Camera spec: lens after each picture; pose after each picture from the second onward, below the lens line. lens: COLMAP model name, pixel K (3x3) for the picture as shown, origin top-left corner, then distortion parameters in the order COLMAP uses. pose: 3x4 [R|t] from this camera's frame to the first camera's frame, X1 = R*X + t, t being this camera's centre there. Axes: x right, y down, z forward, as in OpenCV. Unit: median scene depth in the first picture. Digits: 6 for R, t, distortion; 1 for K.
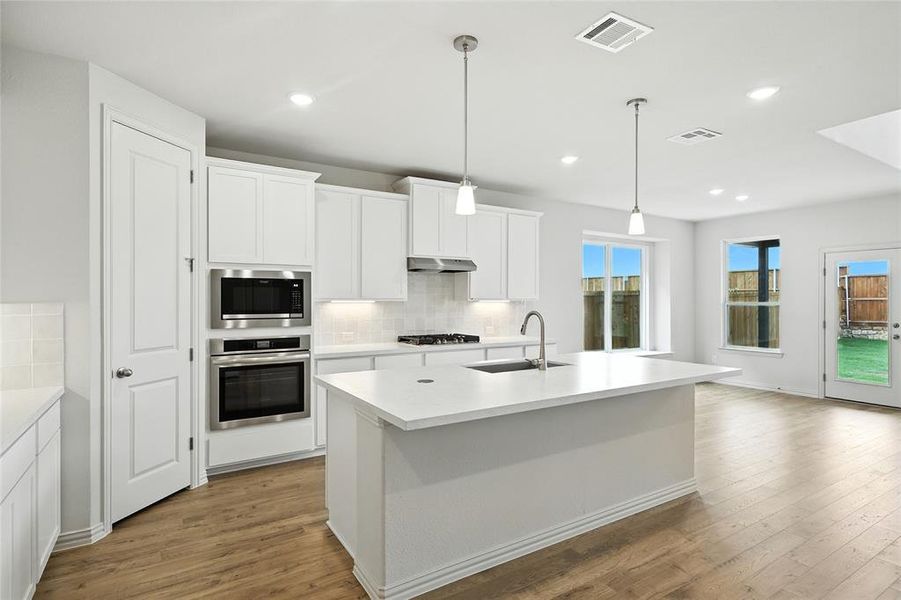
lens RADIAL K [[468.1, 0, 452.2], [0, 468.1, 301.2], [0, 0, 1]] dist [0.002512, -0.000077]
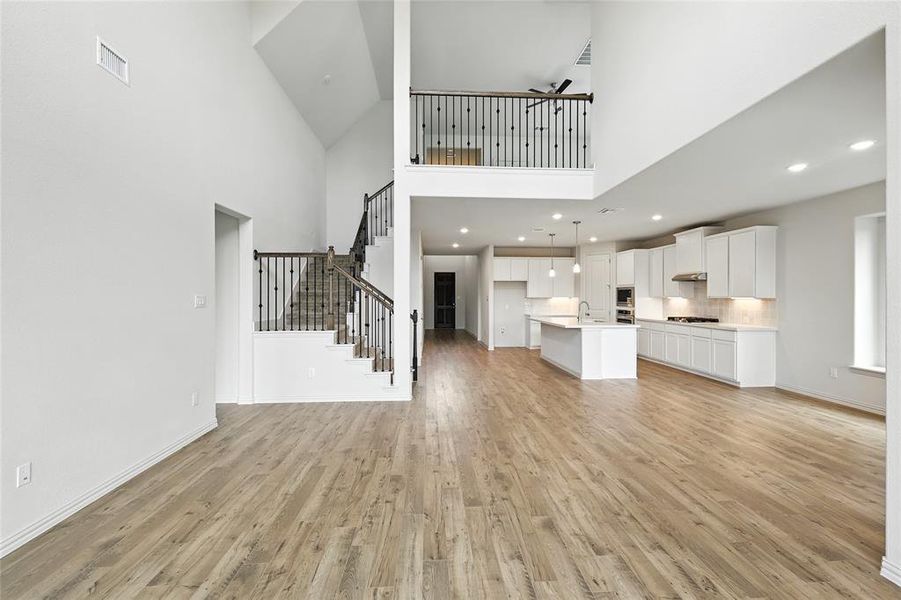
lens RADIAL K [[393.8, 0, 451.9], [0, 393.8, 298.1], [0, 0, 1]] dist [0.003333, 0.000160]
pose [[-0.478900, 0.002469, -0.877866, 1.883353], [-0.003514, 0.999983, 0.004729, -0.003008], [0.877862, 0.005350, -0.478883, 1.016510]]
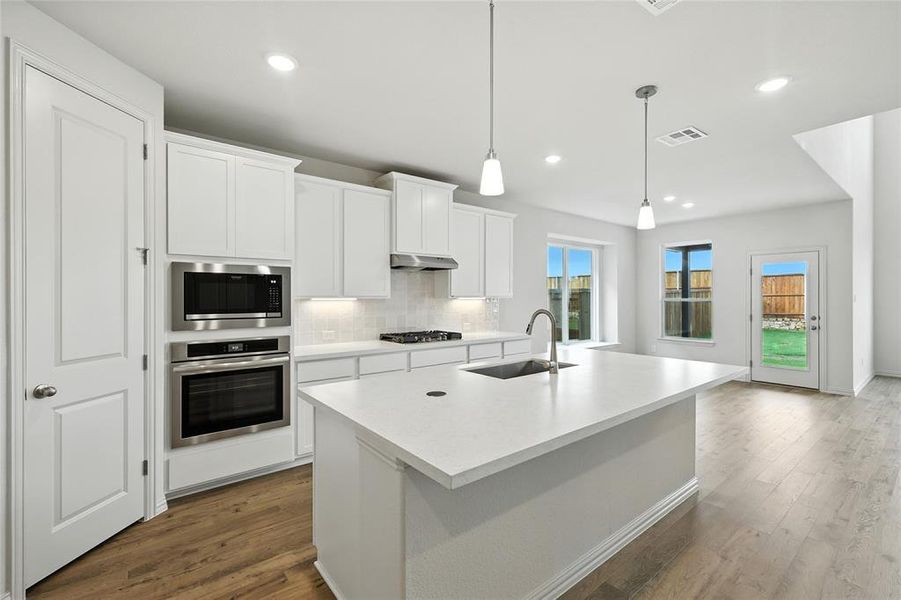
lens RADIAL K [[393.8, 0, 451.9], [0, 393.8, 298.1], [0, 0, 1]] dist [0.003333, 0.000160]
pose [[0.993735, -0.002079, 0.111745, -0.064147], [0.002091, 0.999998, 0.000011, -0.000699], [-0.111745, 0.000223, 0.993737, 0.171285]]
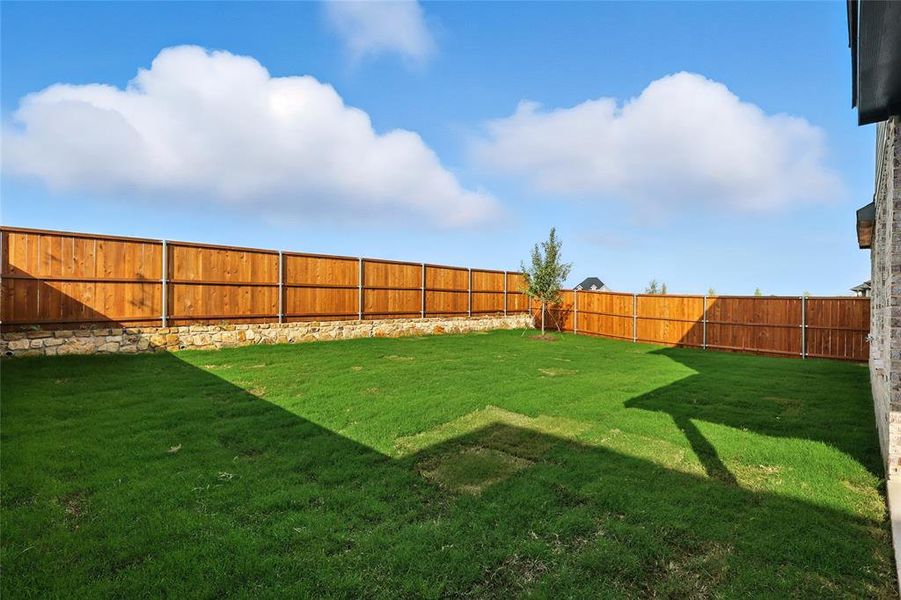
lens RADIAL K [[407.5, 0, 451.1], [0, 407.5, 298.5], [0, 0, 1]] dist [0.002514, 0.000216]
pose [[-0.212402, 0.011423, 0.977116, 1.287569], [-0.004567, 0.999909, -0.012682, 0.077998], [-0.977172, -0.007156, -0.212331, 2.373024]]
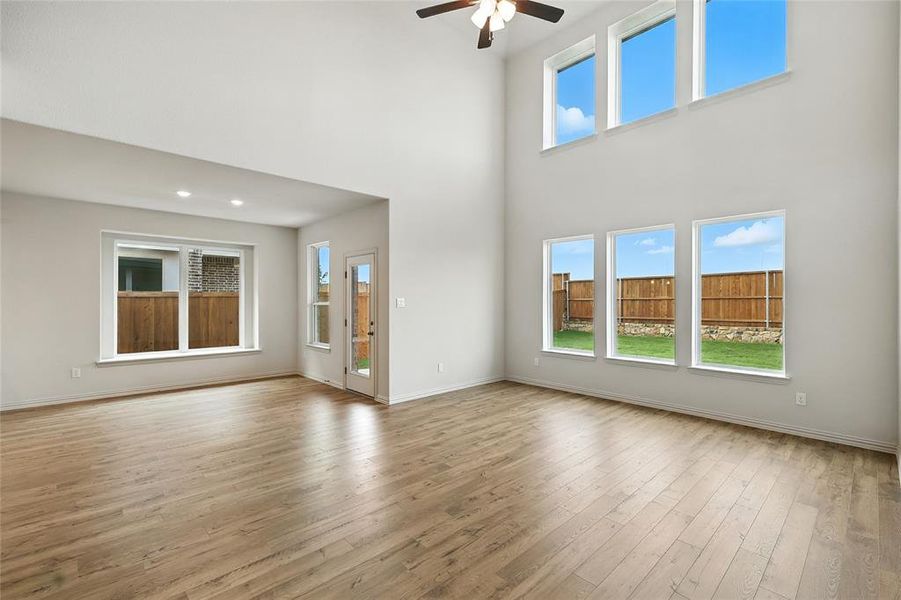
lens RADIAL K [[396.9, 0, 451.6], [0, 396.9, 295.4], [0, 0, 1]] dist [0.002030, 0.000100]
pose [[0.981057, 0.002300, 0.193703, 1.232981], [0.000567, 0.999891, -0.014747, -0.000844], [-0.193716, 0.014577, 0.980949, 0.050711]]
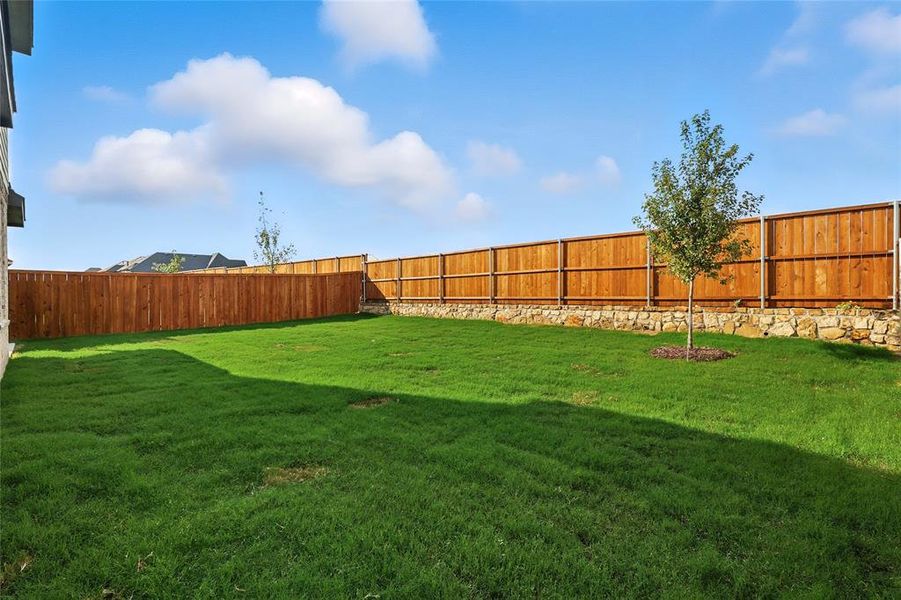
lens RADIAL K [[414.9, 0, 452.6], [0, 414.9, 295.3], [0, 0, 1]] dist [0.005363, 0.000324]
pose [[0.972931, -0.024789, 0.229763, 3.045300], [0.021014, 0.999601, 0.018863, 0.062334], [-0.230139, -0.013524, 0.973064, -0.407158]]
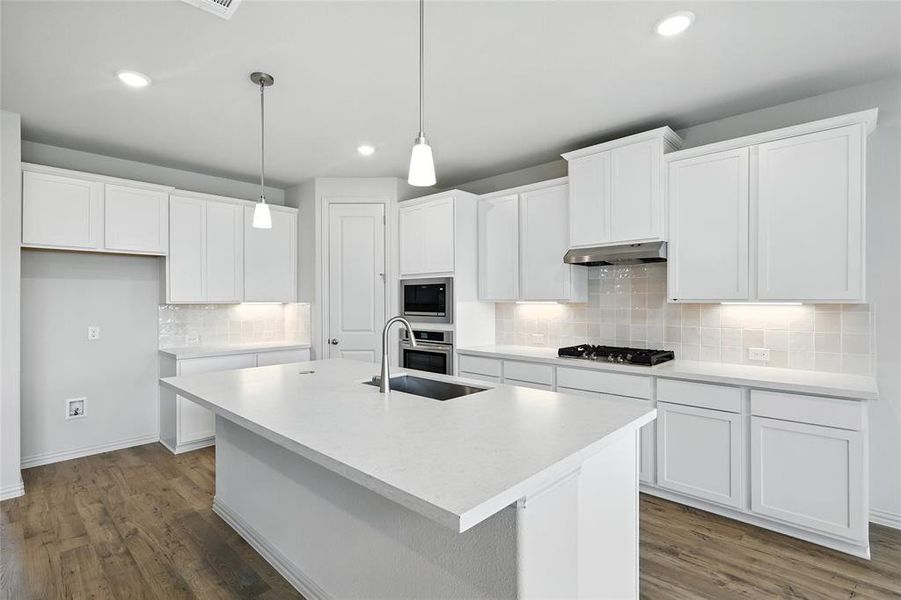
lens RADIAL K [[428.3, 0, 451.0], [0, 428.3, 301.1], [0, 0, 1]] dist [0.001867, 0.000019]
pose [[0.253259, 0.001443, -0.967397, 0.626855], [-0.001127, 0.999999, 0.001197, -0.003540], [0.967398, 0.000787, 0.253260, 0.636500]]
